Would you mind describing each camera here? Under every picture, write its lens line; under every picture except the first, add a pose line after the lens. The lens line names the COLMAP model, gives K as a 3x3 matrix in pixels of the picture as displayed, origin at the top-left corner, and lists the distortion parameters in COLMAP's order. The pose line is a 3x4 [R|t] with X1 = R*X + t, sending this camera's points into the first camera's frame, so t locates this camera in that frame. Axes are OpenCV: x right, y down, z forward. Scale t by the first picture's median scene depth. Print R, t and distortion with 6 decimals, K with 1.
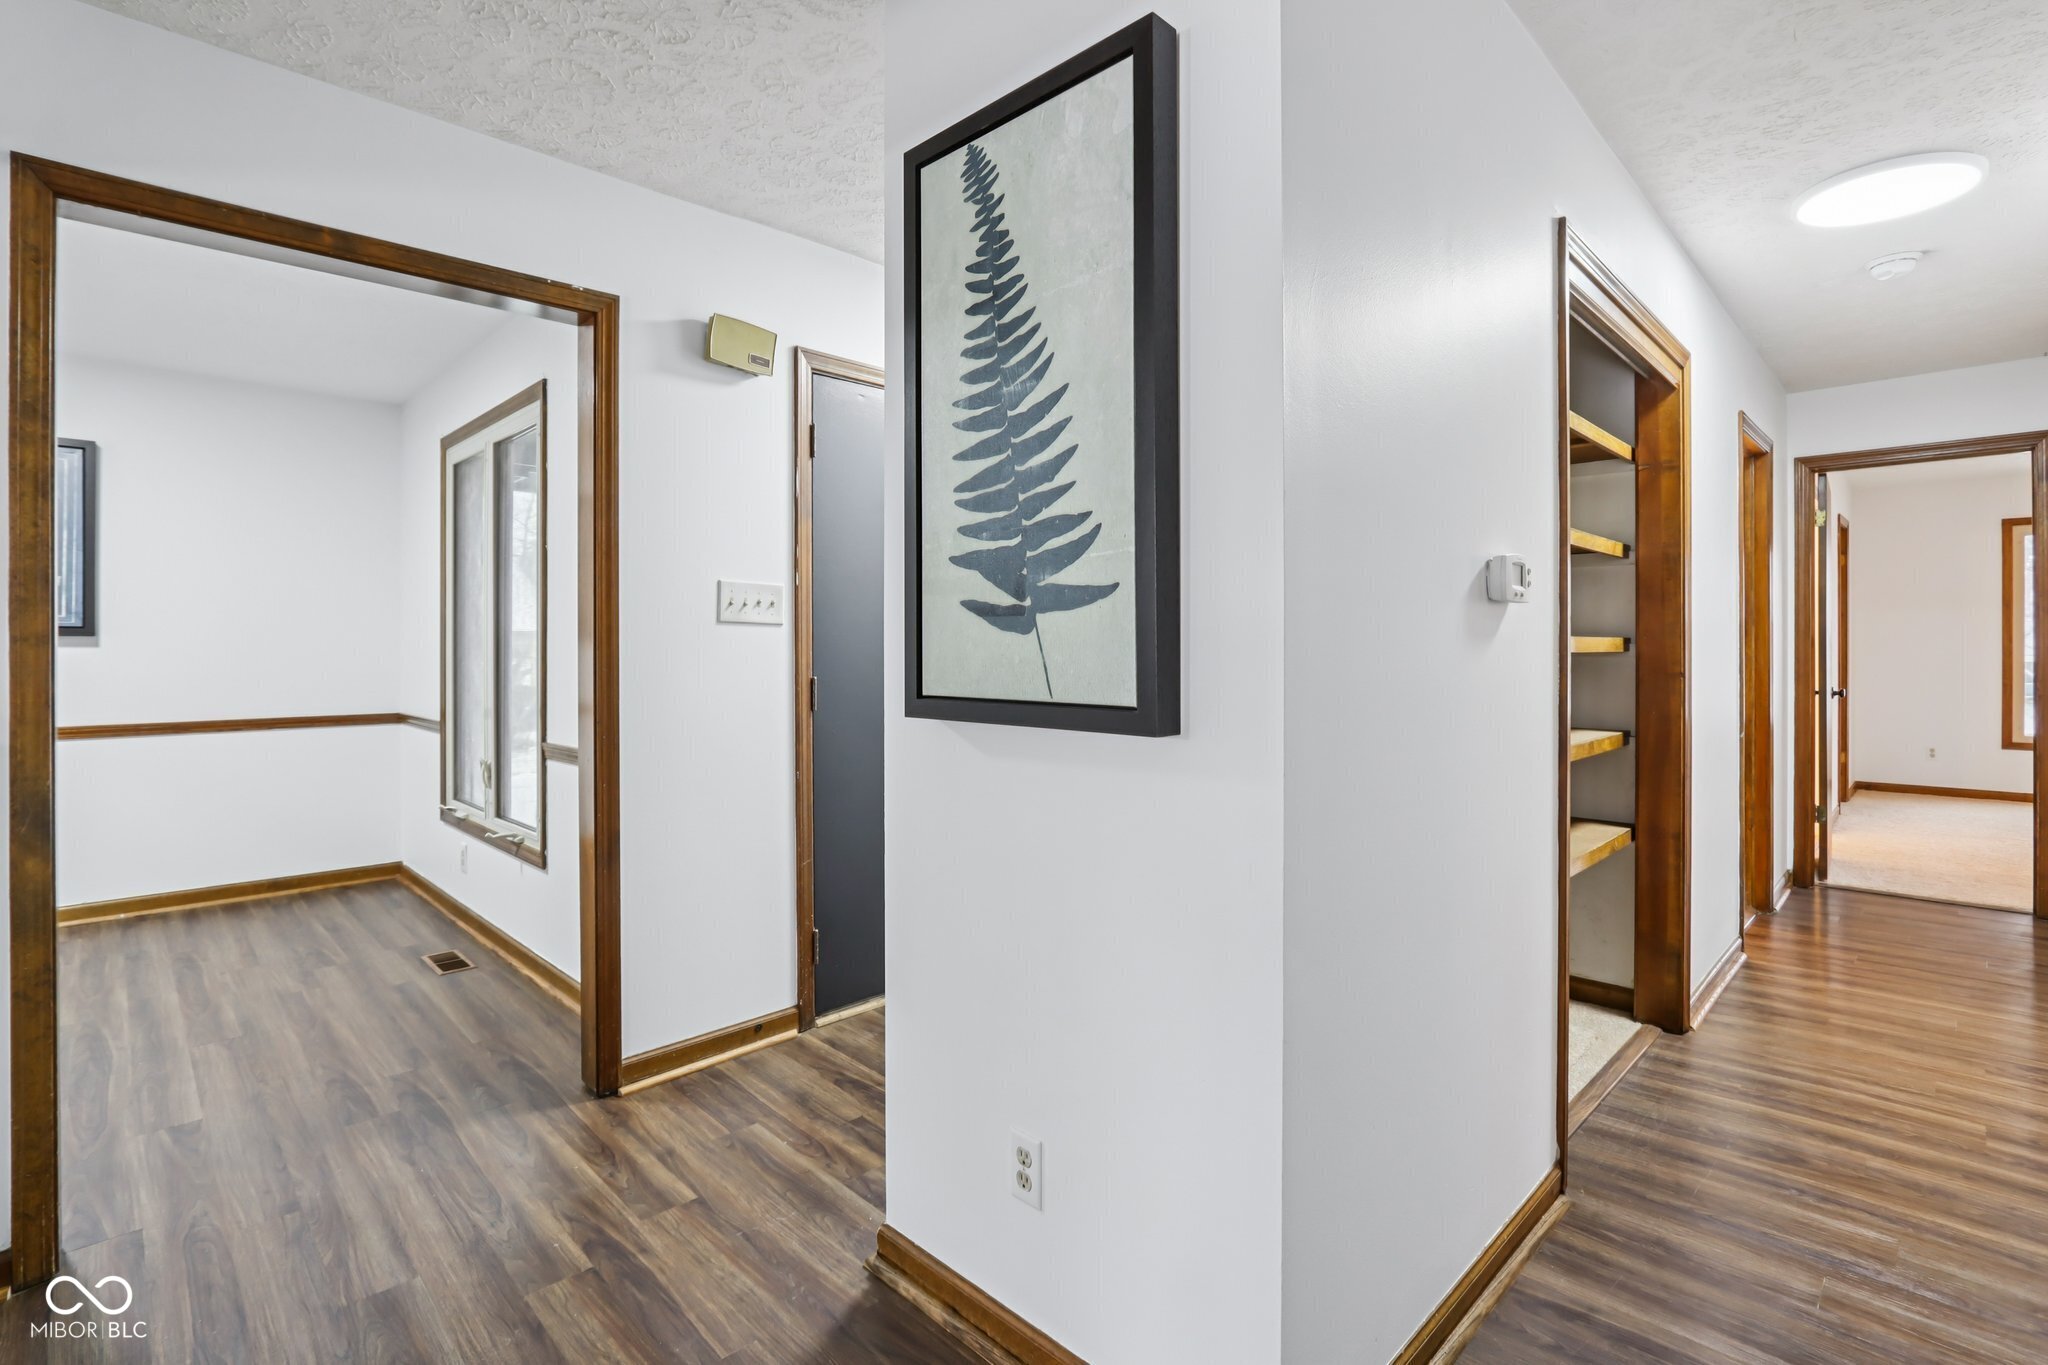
lens RADIAL K [[954.0, 0, 1009.1], [0, 954.0, 647.7], [0, 0, 1]] dist [-0.017097, 0.001036]
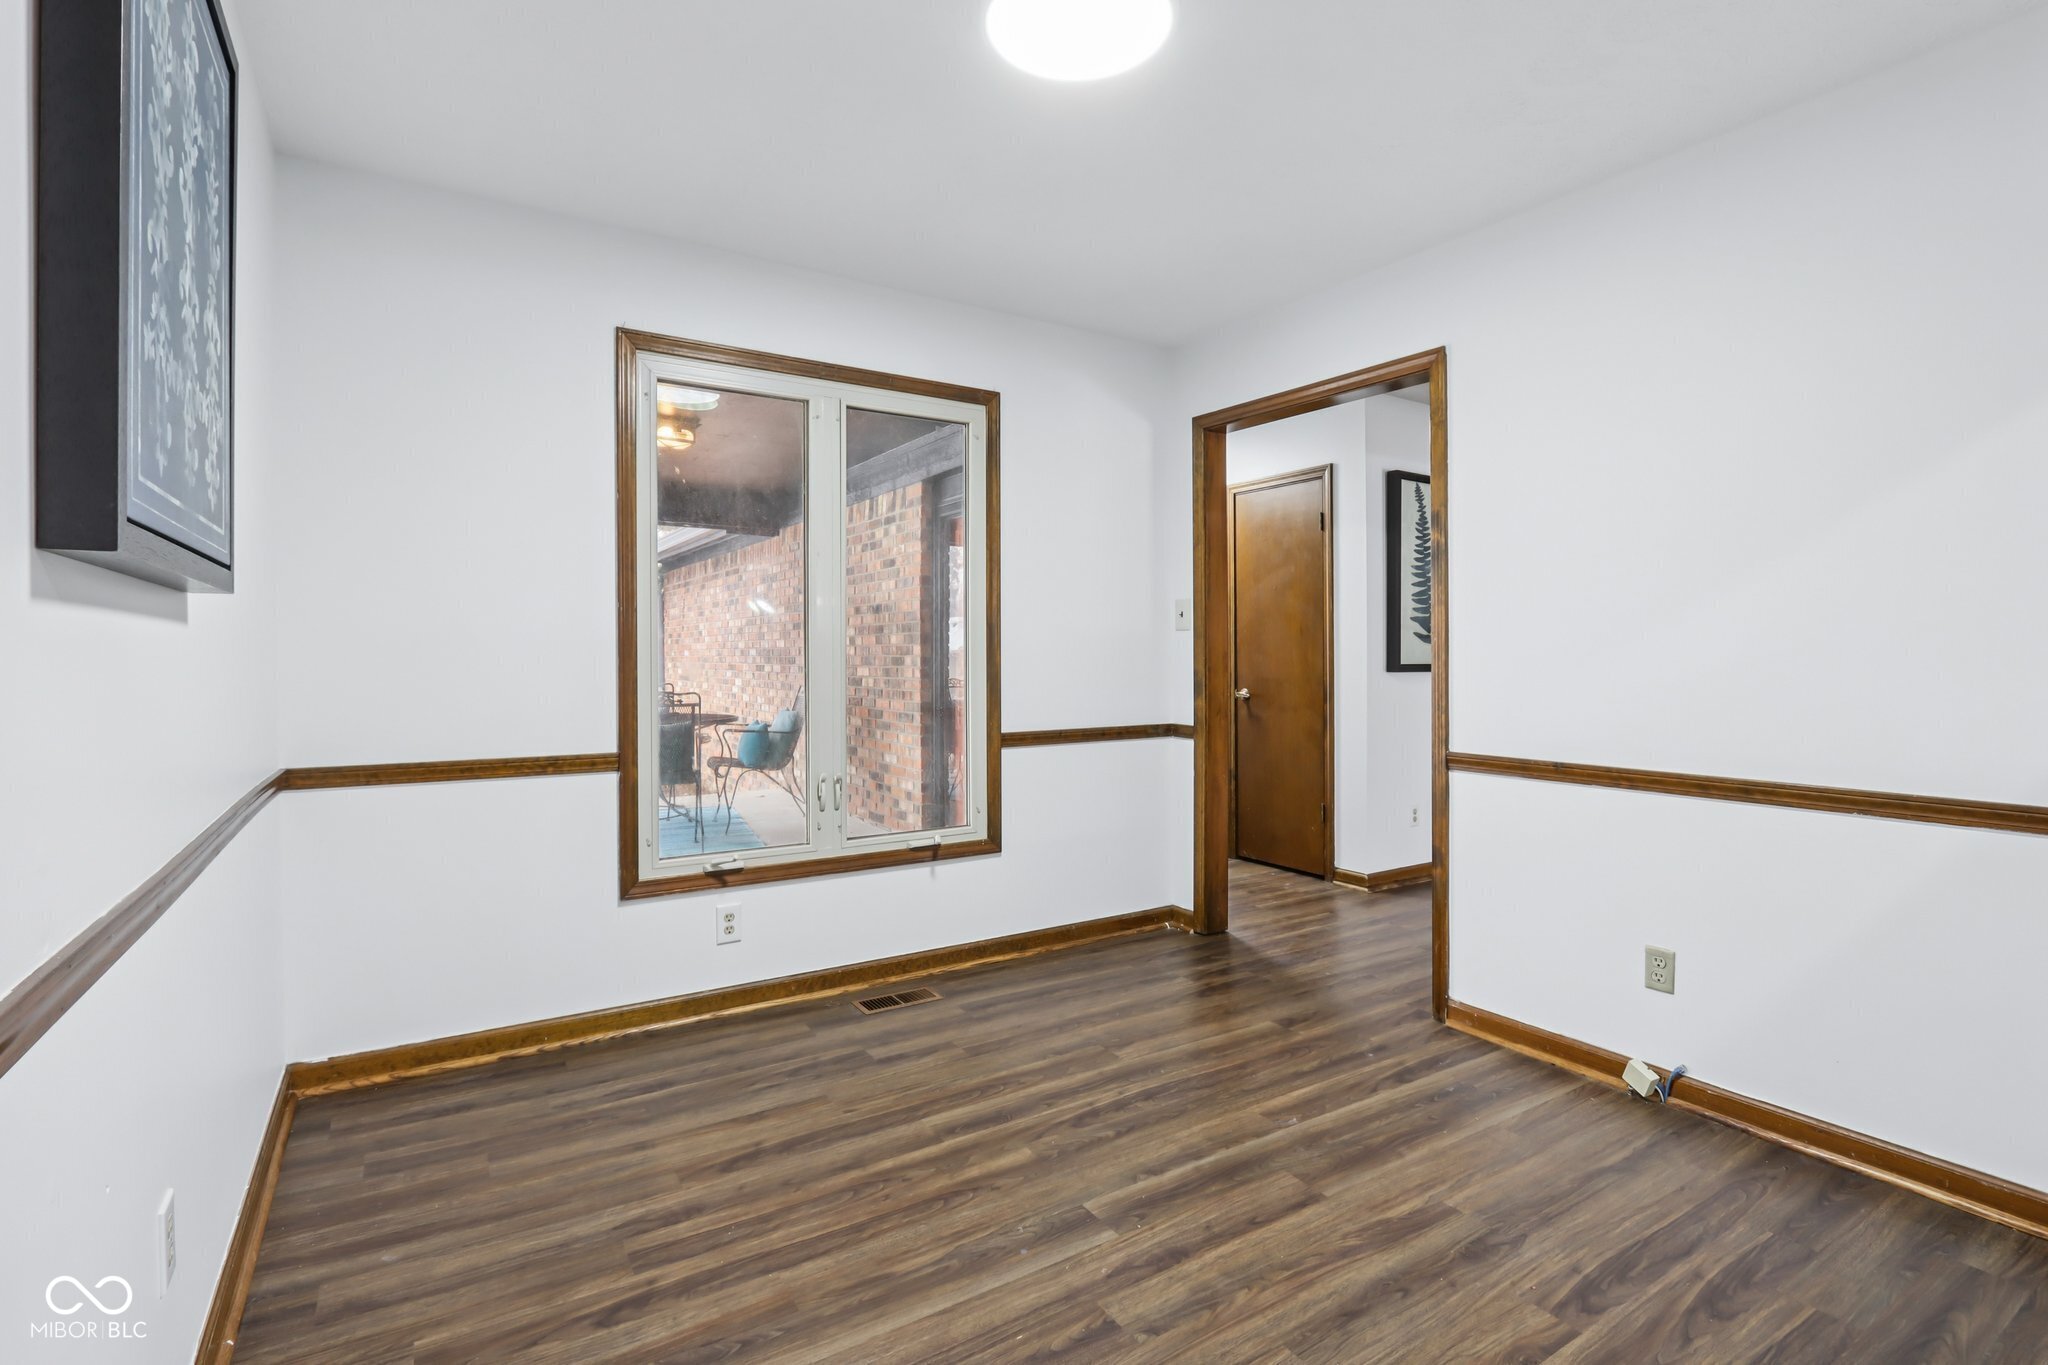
lens RADIAL K [[954.0, 0, 1009.1], [0, 954.0, 647.7], [0, 0, 1]] dist [-0.017097, 0.001036]
pose [[0.220967, 0.001540, 0.975280, -3.273107], [0.000165, 0.999999, -0.001616, 0.003752], [-0.975281, 0.000518, 0.220967, 1.587779]]
